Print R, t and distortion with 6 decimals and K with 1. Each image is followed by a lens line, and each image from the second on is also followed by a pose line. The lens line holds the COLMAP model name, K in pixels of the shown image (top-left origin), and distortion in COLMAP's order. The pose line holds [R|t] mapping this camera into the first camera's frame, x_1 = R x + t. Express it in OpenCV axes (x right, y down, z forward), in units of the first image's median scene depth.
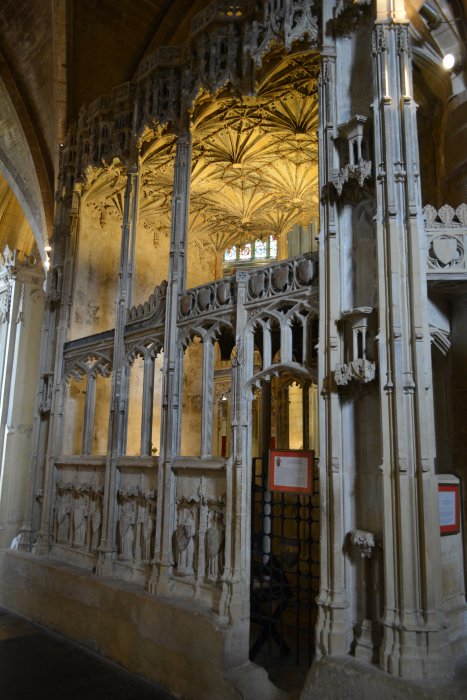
lens RADIAL K [[544.7, 0, 233.5], [0, 544.7, 350.0], [0, 0, 1]] dist [-0.012292, 0.003916]
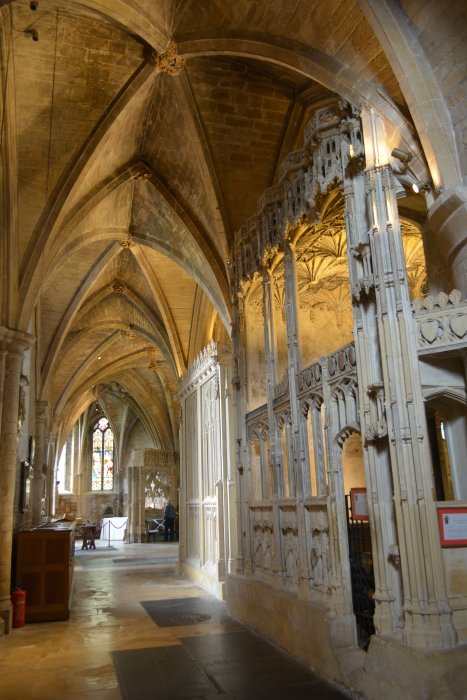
lens RADIAL K [[544.7, 0, 233.5], [0, 544.7, 350.0], [0, 0, 1]] dist [-0.012292, 0.003916]
pose [[0.883678, -0.183449, -0.430651, 0.374168], [0.155104, 0.982785, -0.100382, -0.054606], [0.441652, 0.021910, 0.896919, -0.294616]]
